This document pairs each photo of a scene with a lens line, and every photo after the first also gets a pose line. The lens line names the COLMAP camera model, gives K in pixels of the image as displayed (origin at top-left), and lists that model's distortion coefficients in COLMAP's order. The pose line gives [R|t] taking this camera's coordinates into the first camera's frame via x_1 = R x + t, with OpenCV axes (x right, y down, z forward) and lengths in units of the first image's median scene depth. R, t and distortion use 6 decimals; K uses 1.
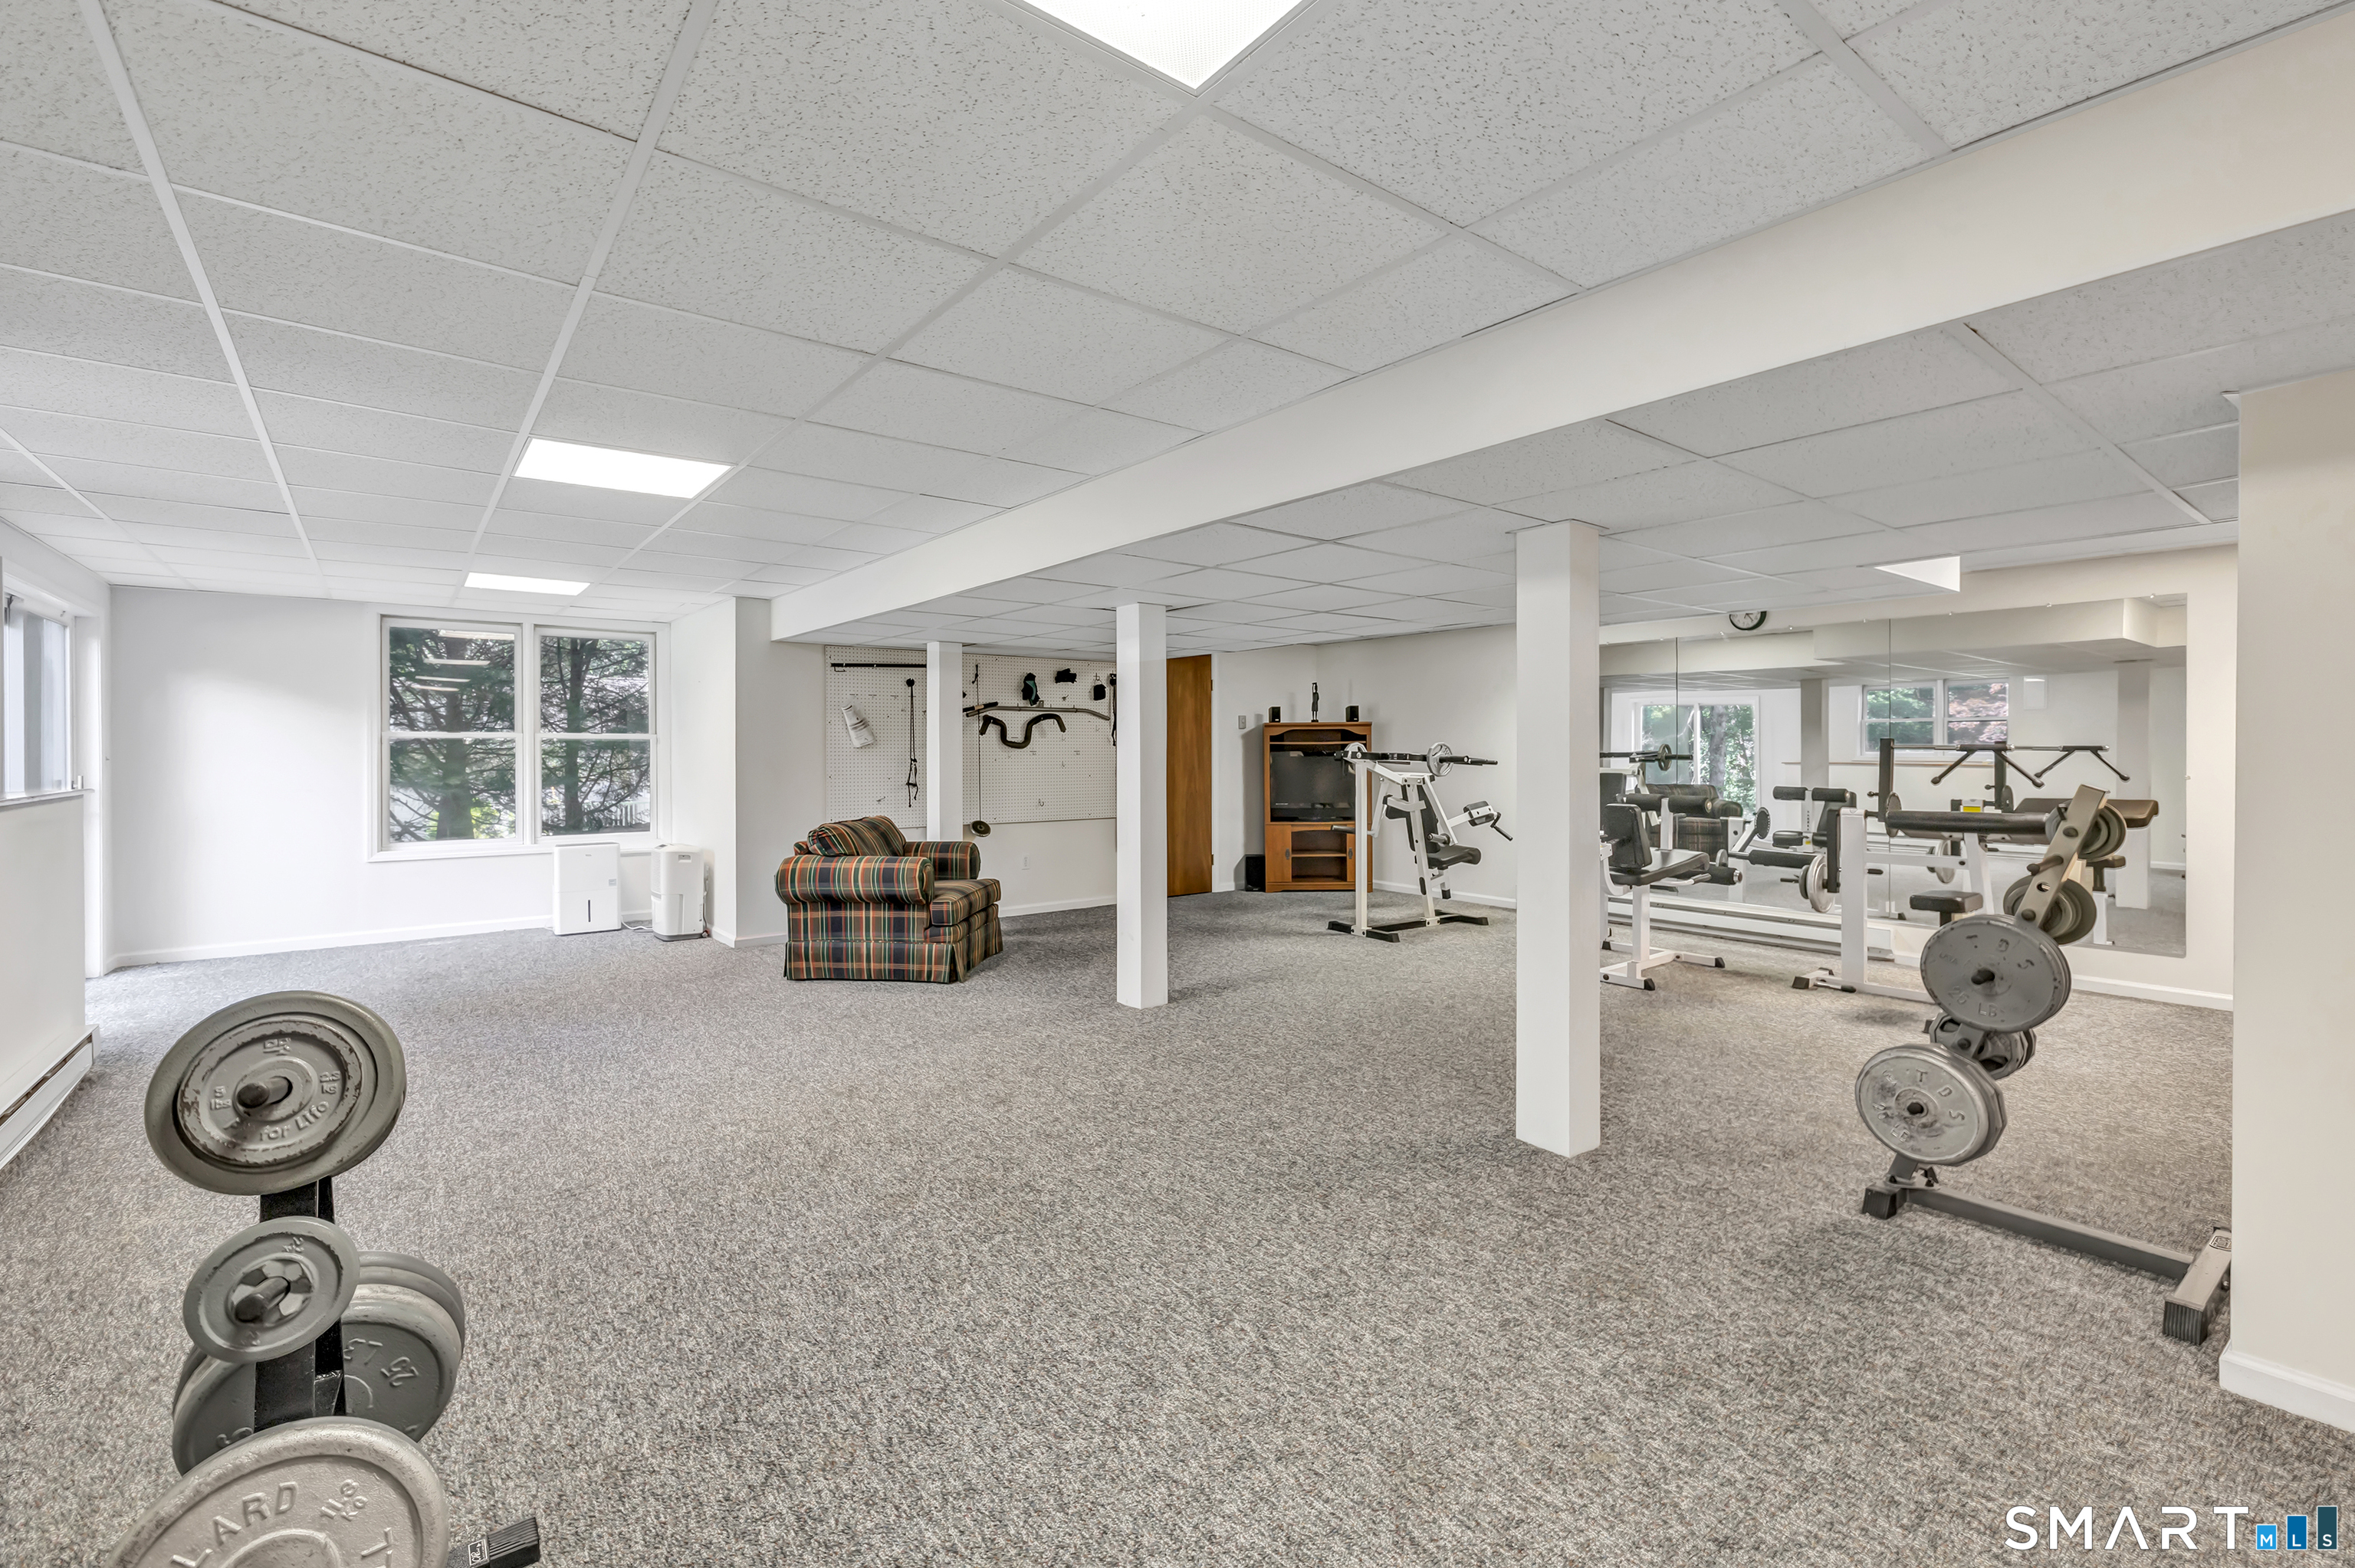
lens RADIAL K [[1045.2, 0, 1178.6], [0, 1045.2, 750.0], [0, 0, 1]] dist [-0.001516, -0.000532]
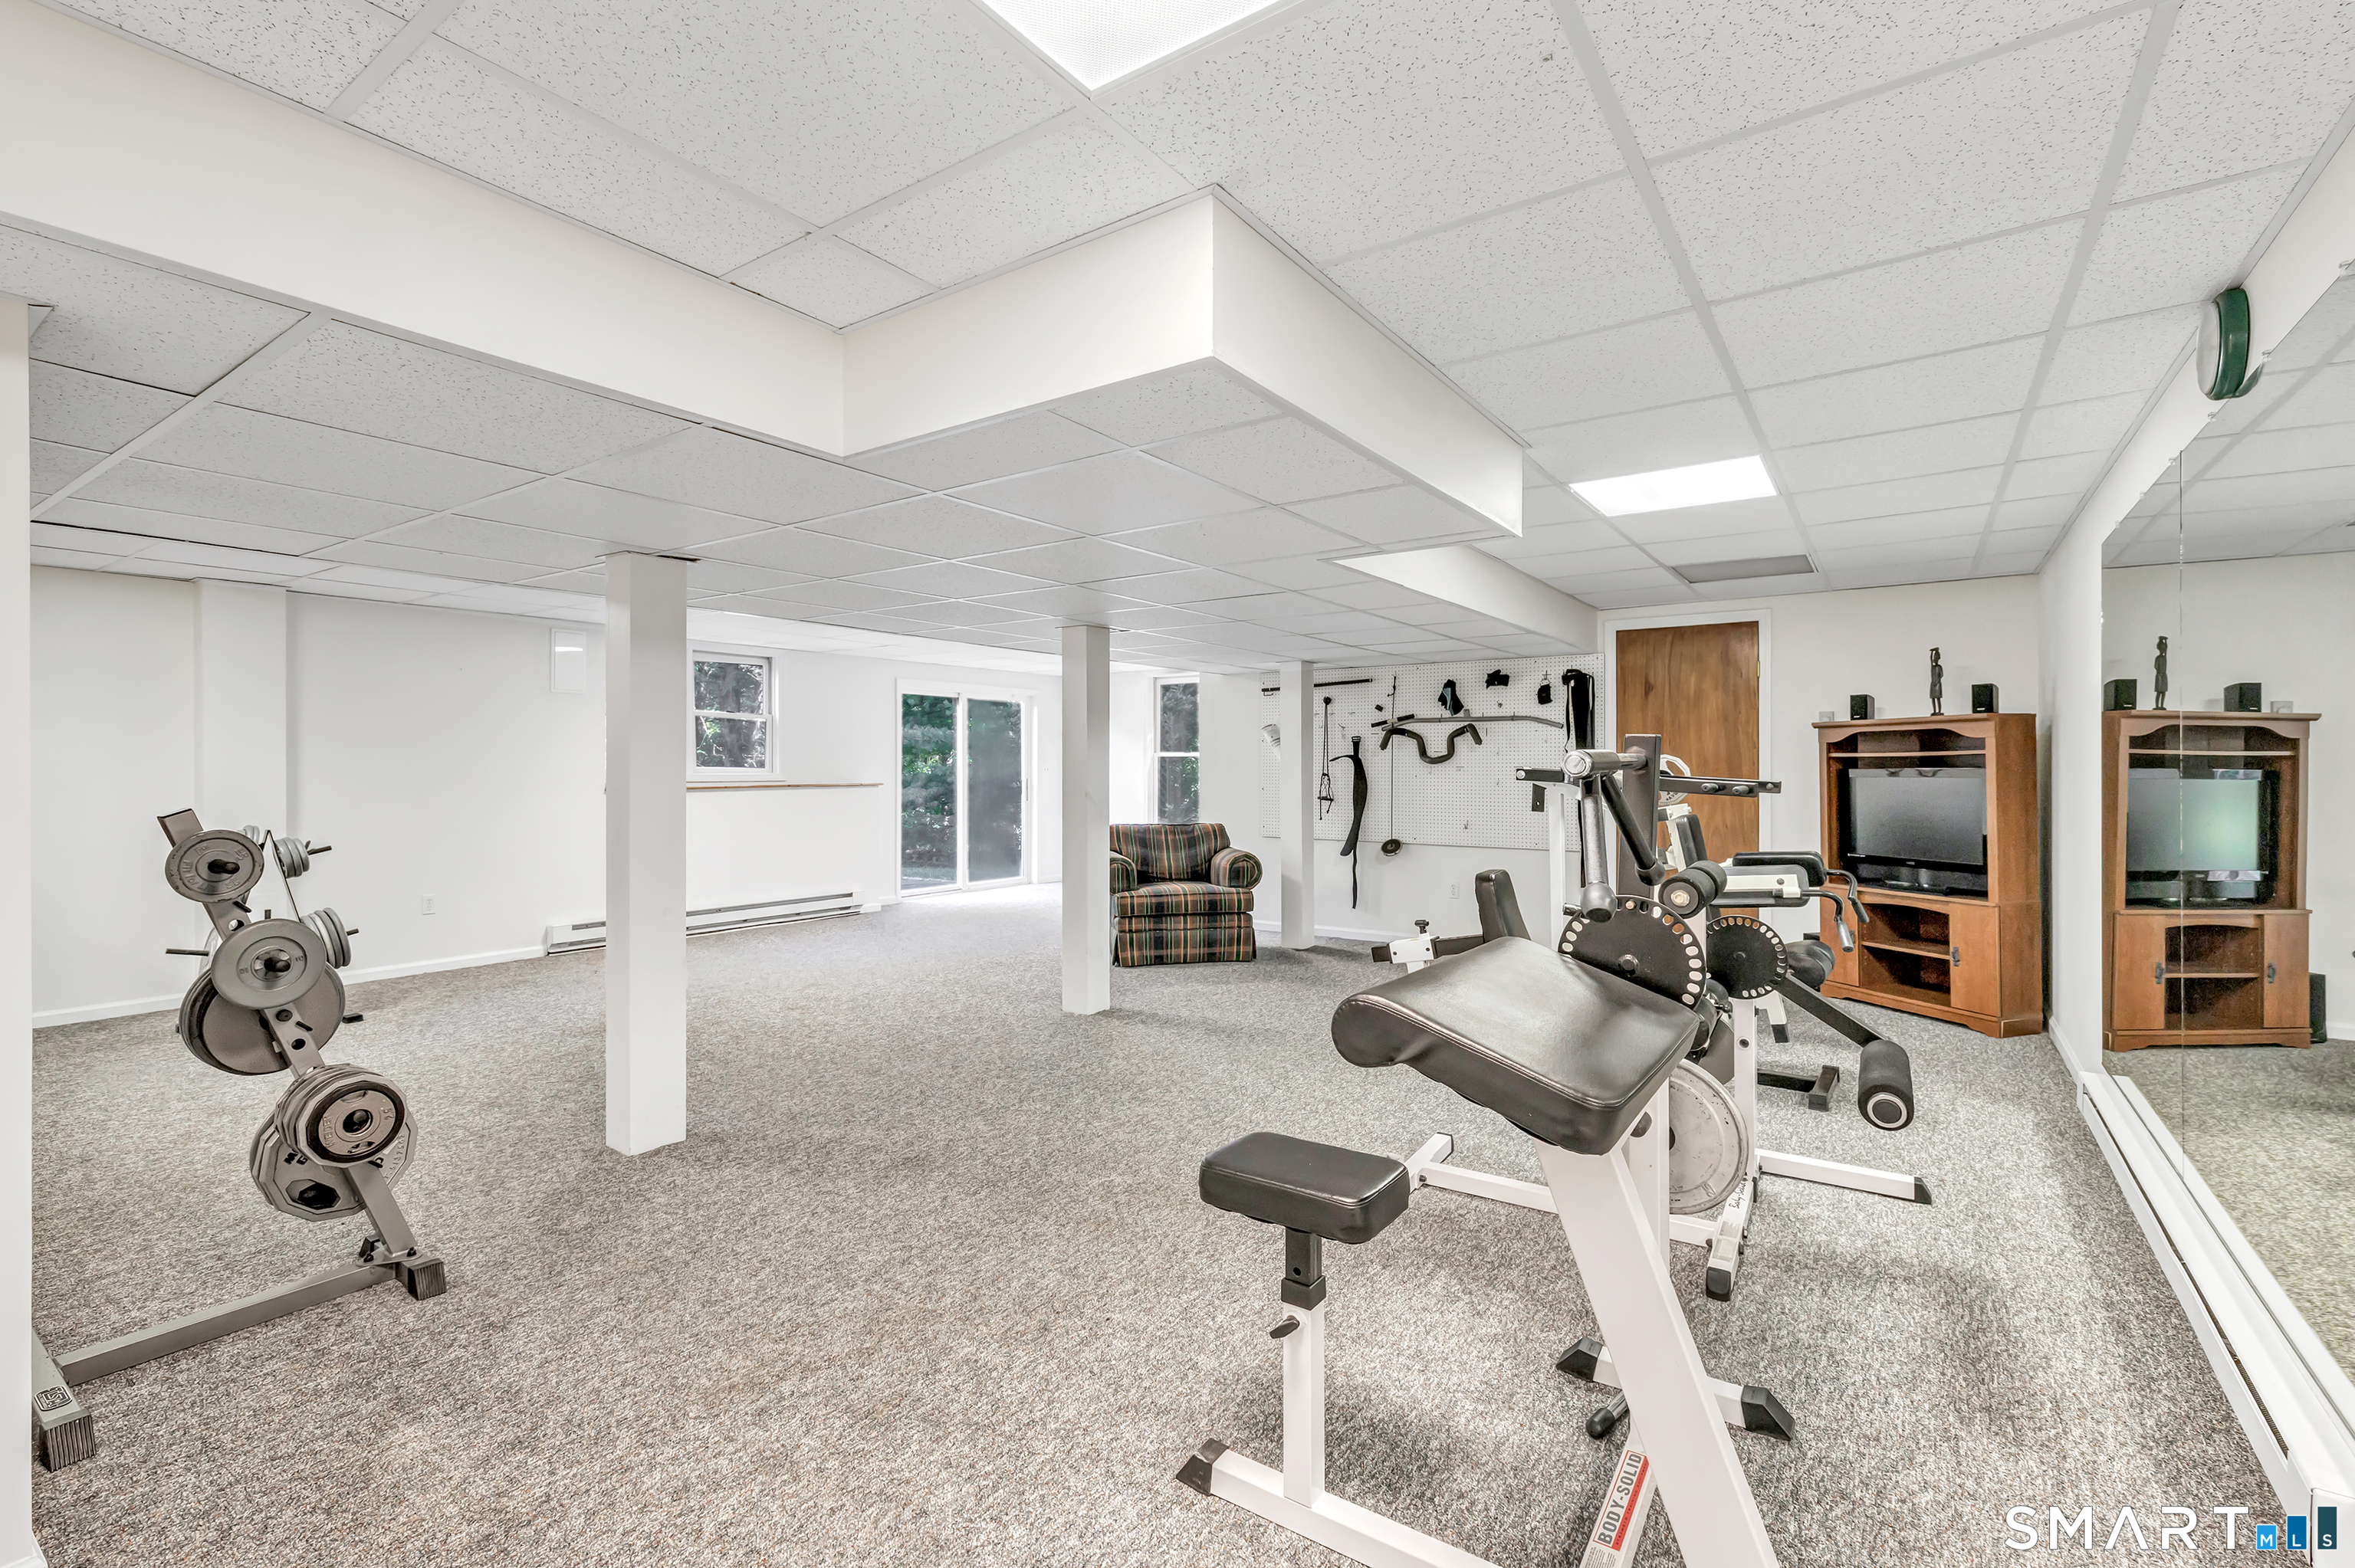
lens RADIAL K [[1033.6, 0, 1151.5], [0, 1033.6, 751.1], [0, 0, 1]] dist [-0.000610, 0.000610]
pose [[0.289690, -0.011474, -0.957052, 0.632317], [0.001445, 0.999932, -0.011551, -0.002384], [0.957119, 0.001963, 0.289687, 0.496072]]
